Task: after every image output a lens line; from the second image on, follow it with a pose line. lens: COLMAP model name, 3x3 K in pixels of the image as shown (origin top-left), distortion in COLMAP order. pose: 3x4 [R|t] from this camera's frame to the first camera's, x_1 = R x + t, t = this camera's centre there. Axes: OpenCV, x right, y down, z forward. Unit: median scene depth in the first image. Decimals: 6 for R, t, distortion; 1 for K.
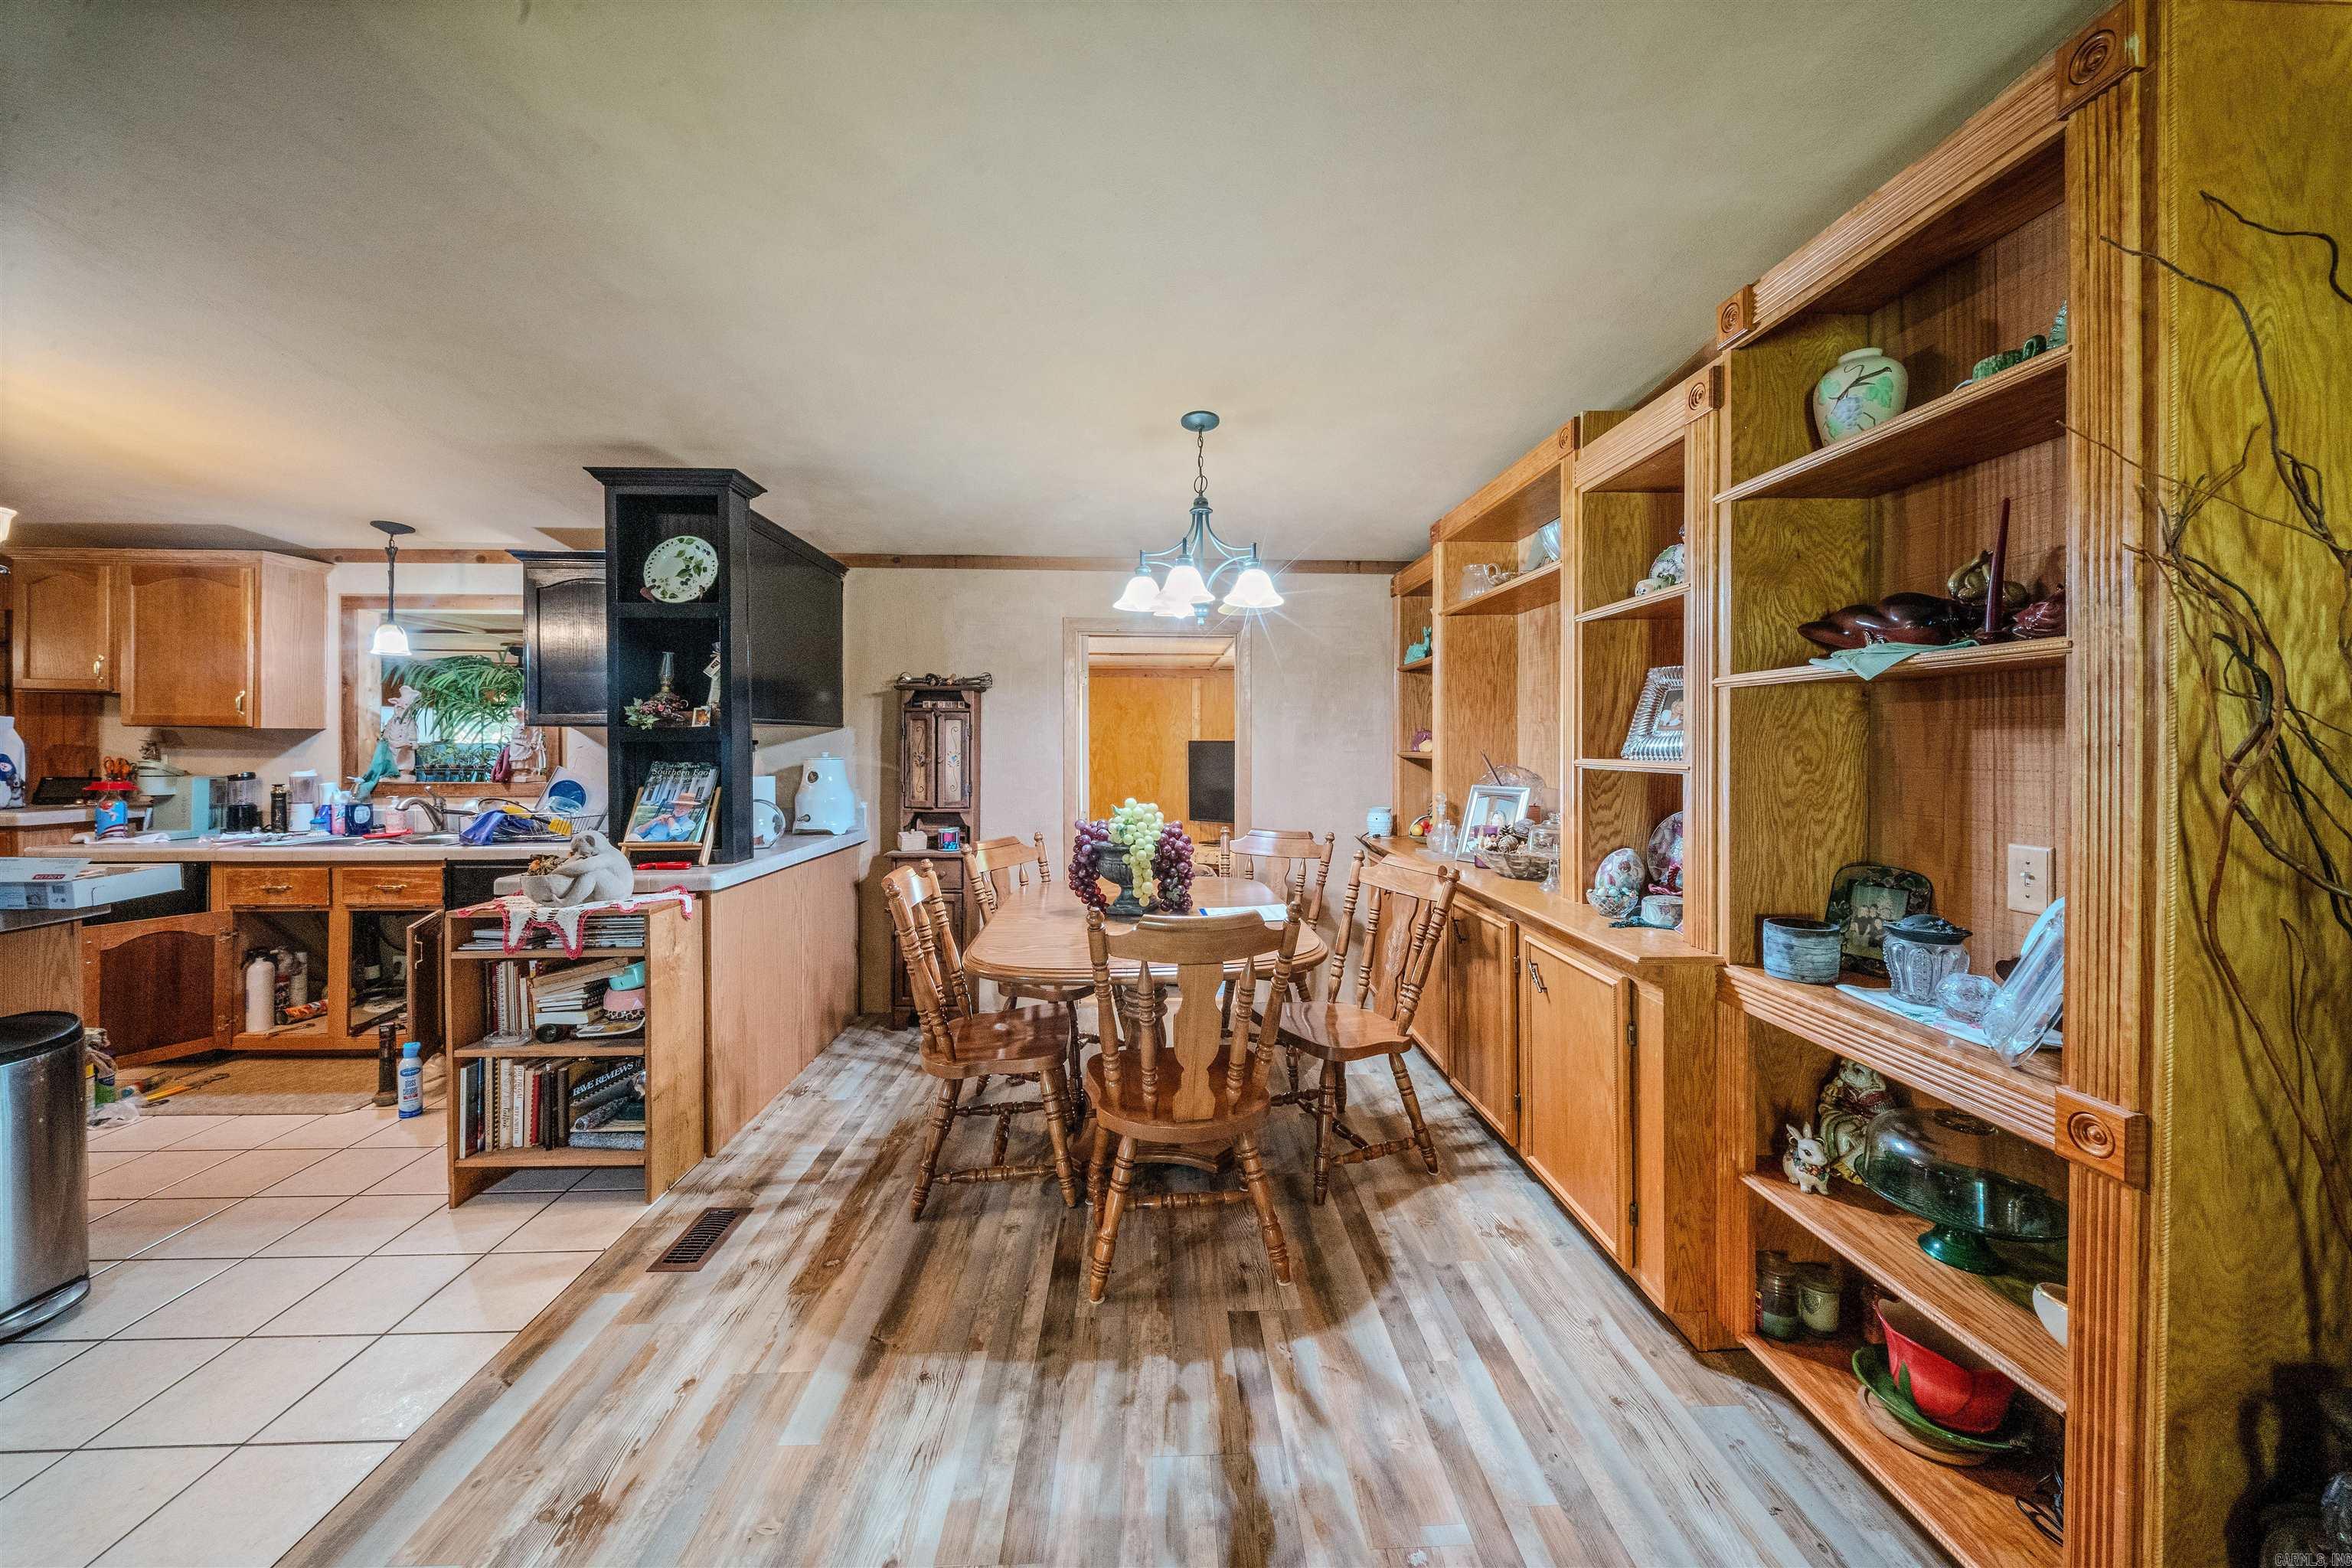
lens RADIAL K [[834.0, 0, 1176.4], [0, 834.0, 737.9], [0, 0, 1]] dist [-0.001074, -0.001666]
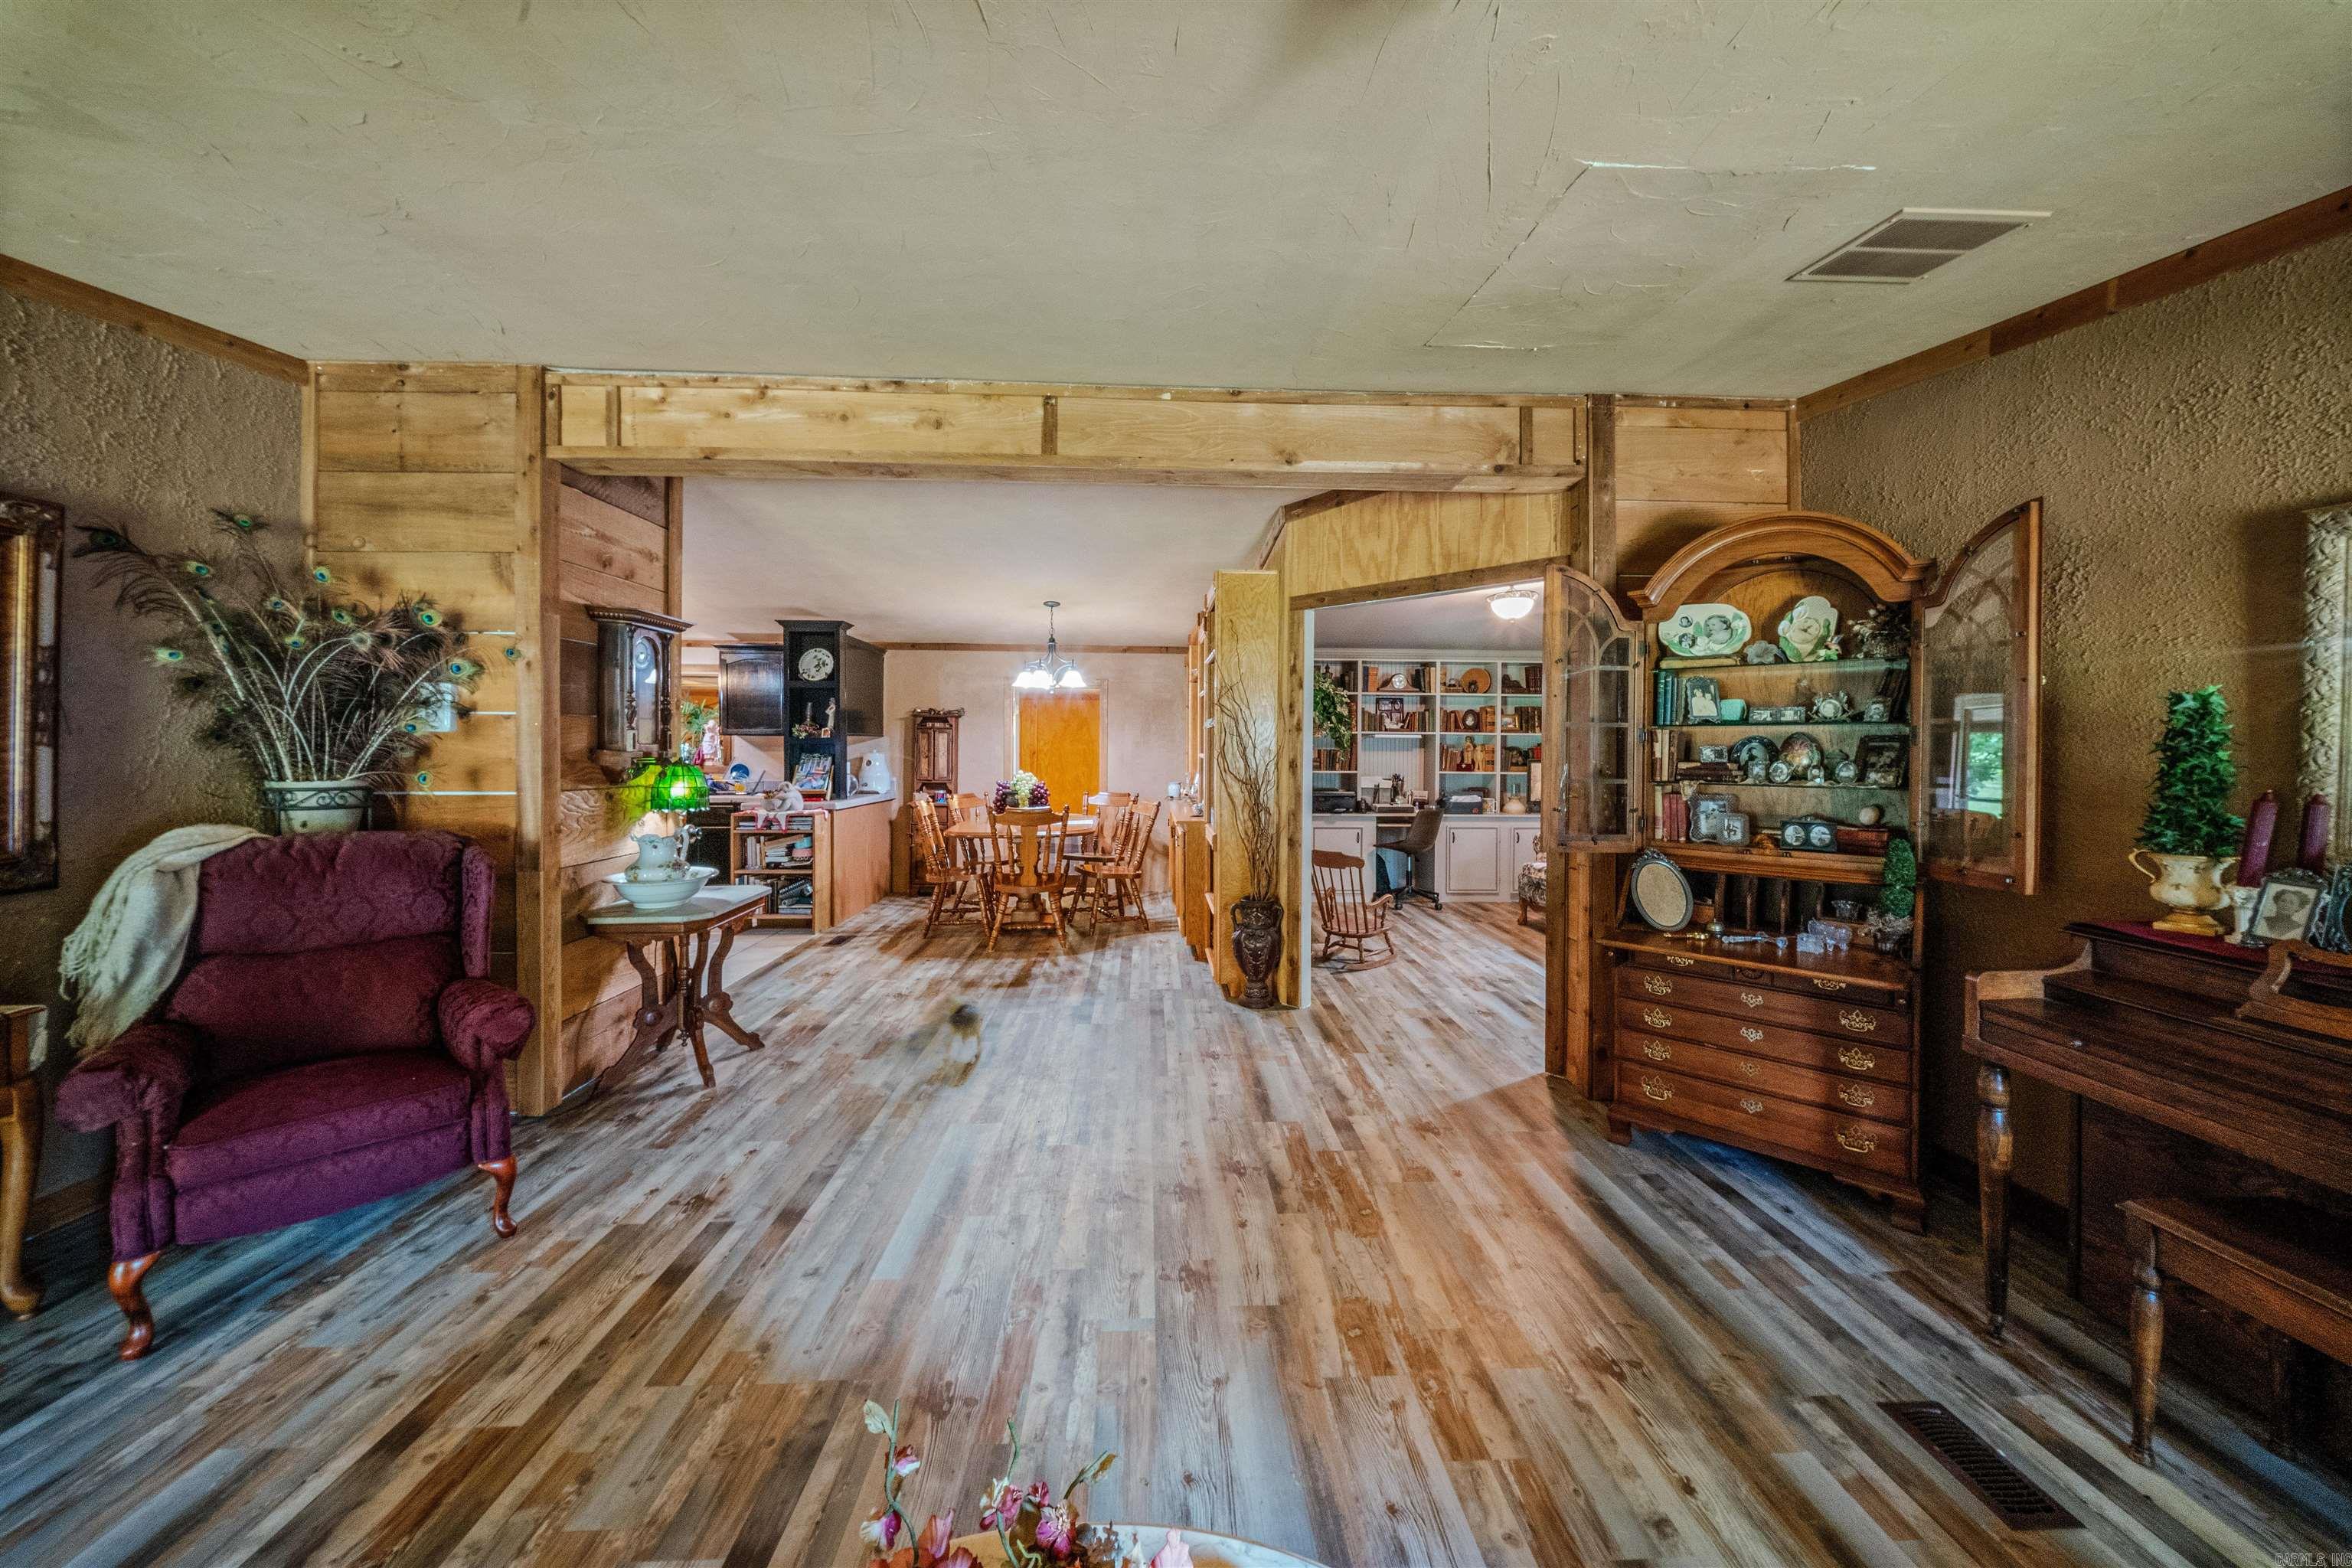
lens RADIAL K [[834.0, 0, 1188.1], [0, 834.0, 747.6], [0, 0, 1]] dist [-0.001074, -0.001666]
pose [[0.999869, 0.005298, 0.015318, 0.342838], [-0.005393, 0.999967, 0.006149, -0.005007], [-0.015285, -0.006231, 0.999864, -1.188750]]
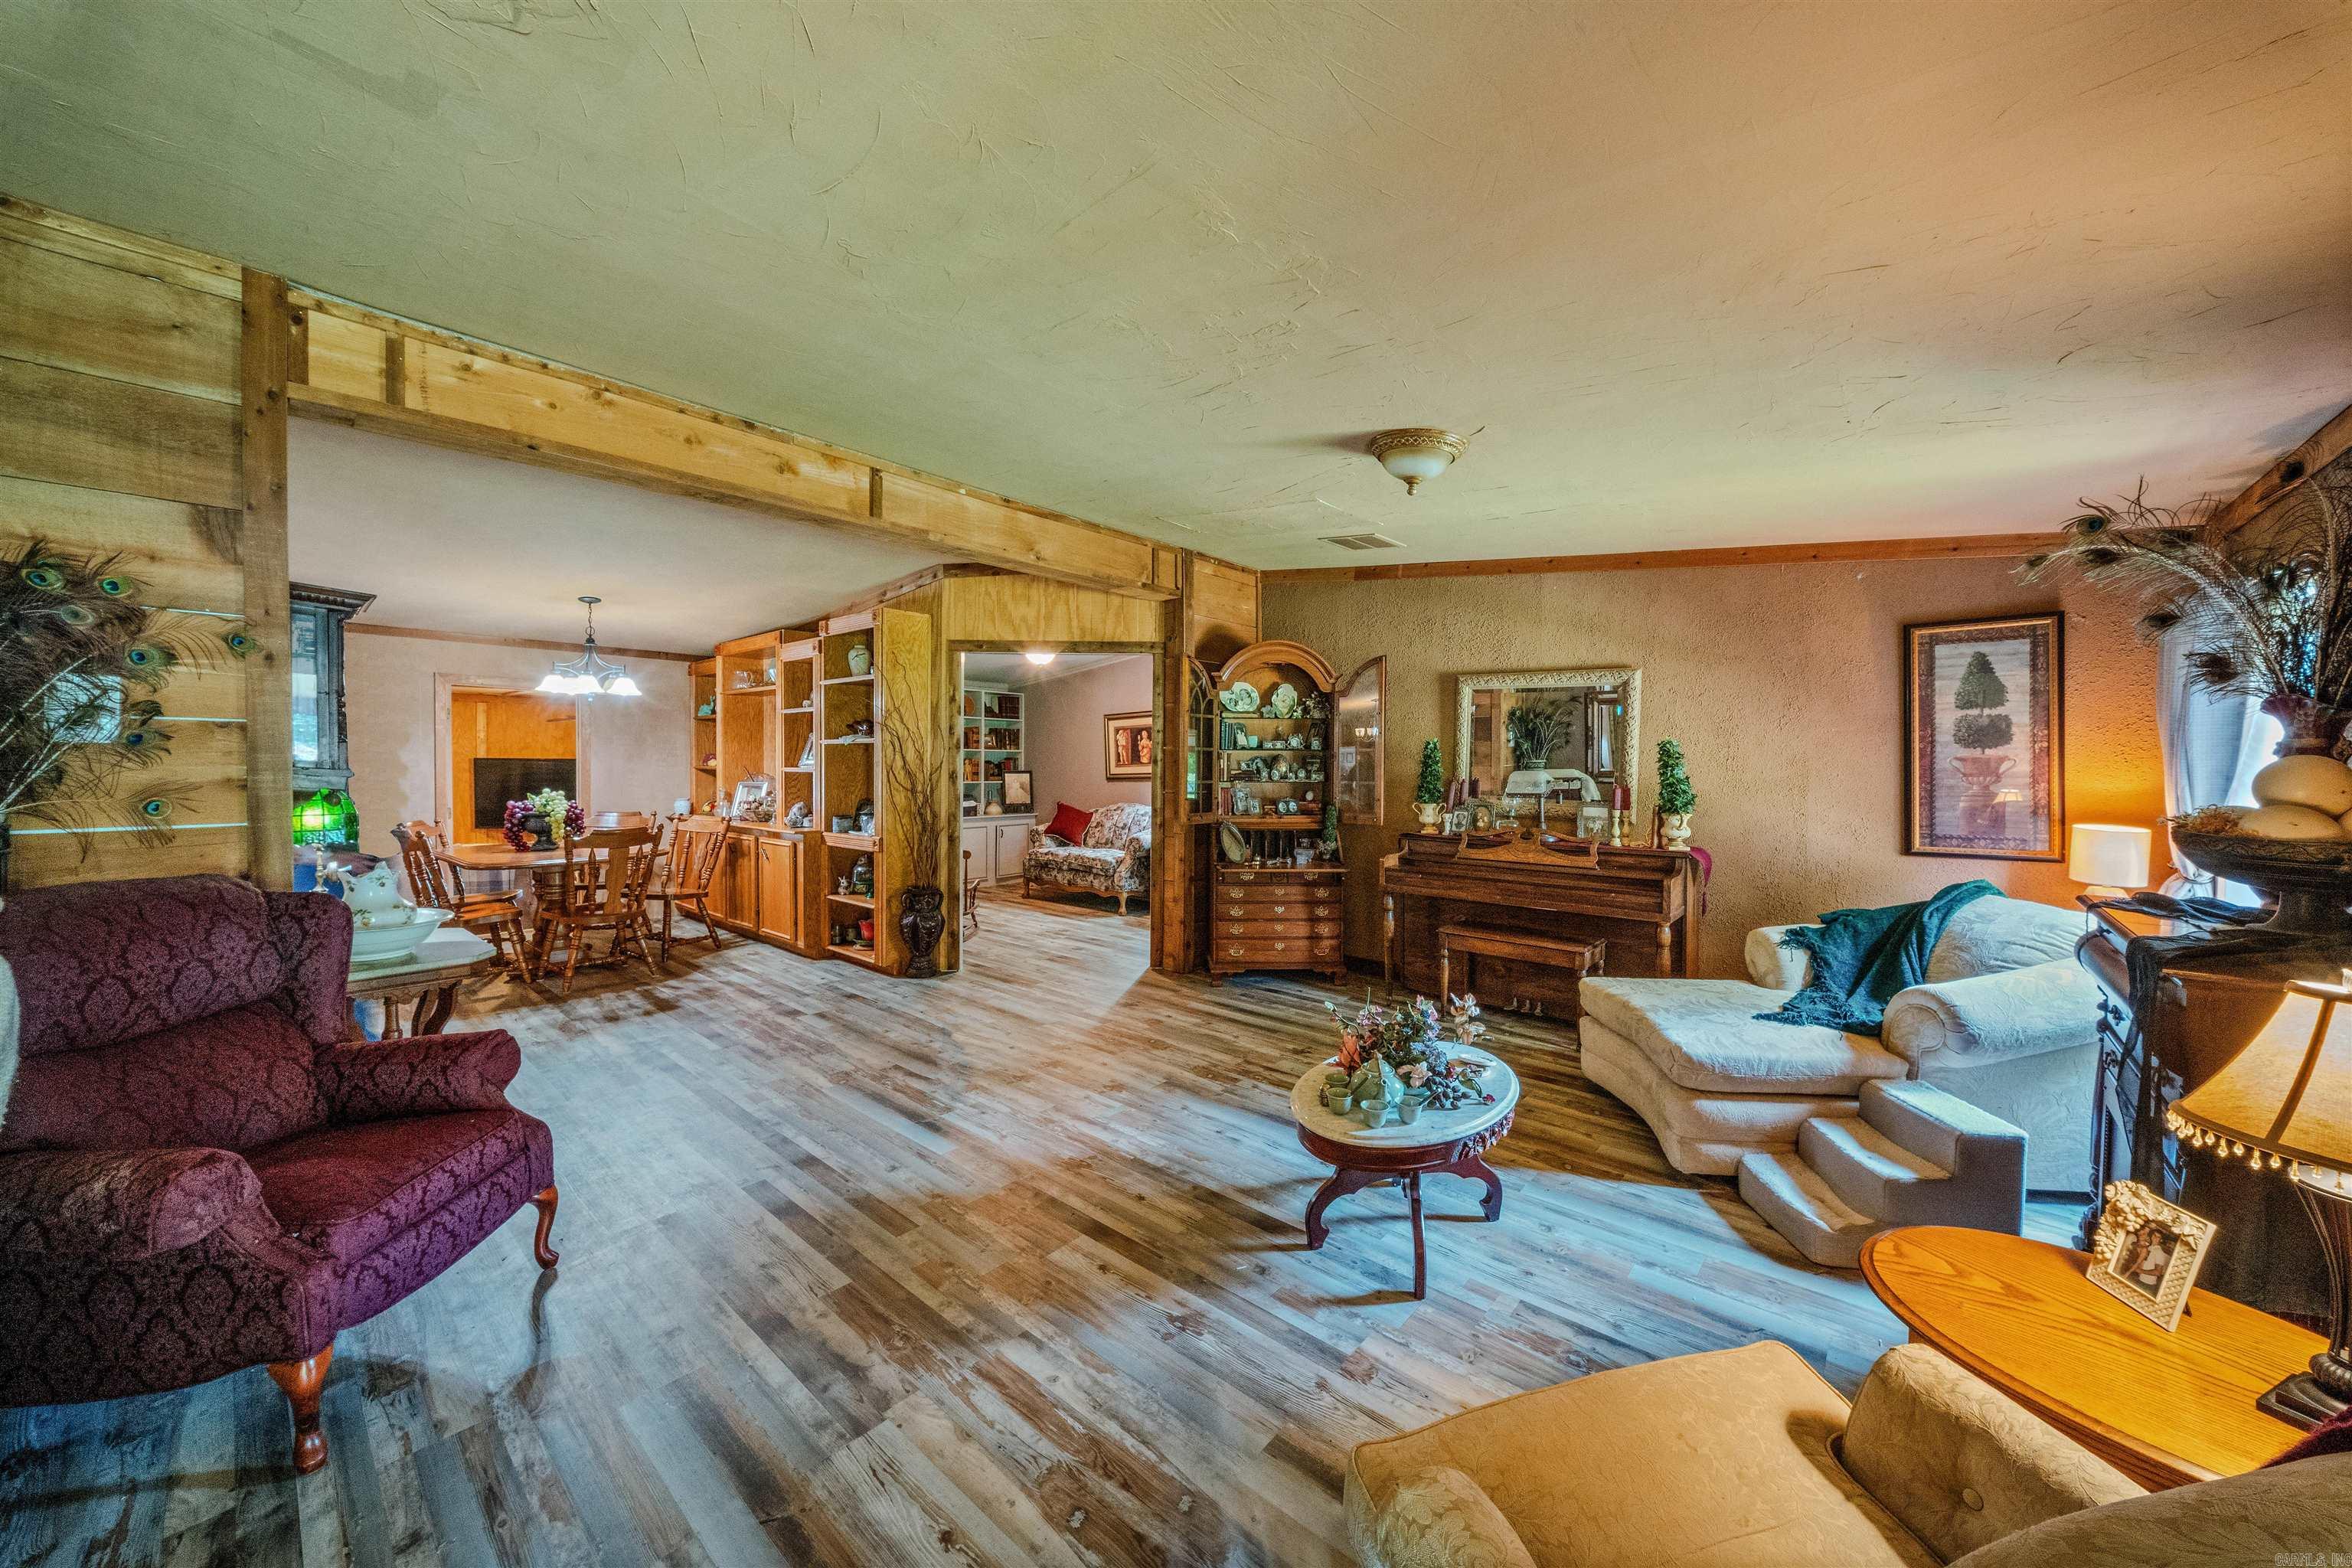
lens RADIAL K [[834.0, 0, 1184.2], [0, 834.0, 774.8], [0, 0, 1]] dist [-0.001074, -0.001666]
pose [[0.680260, -0.007823, 0.732929, -0.449291], [-0.007960, 0.999805, 0.018059, -0.006186], [-0.732927, -0.018119, 0.680066, -1.338895]]
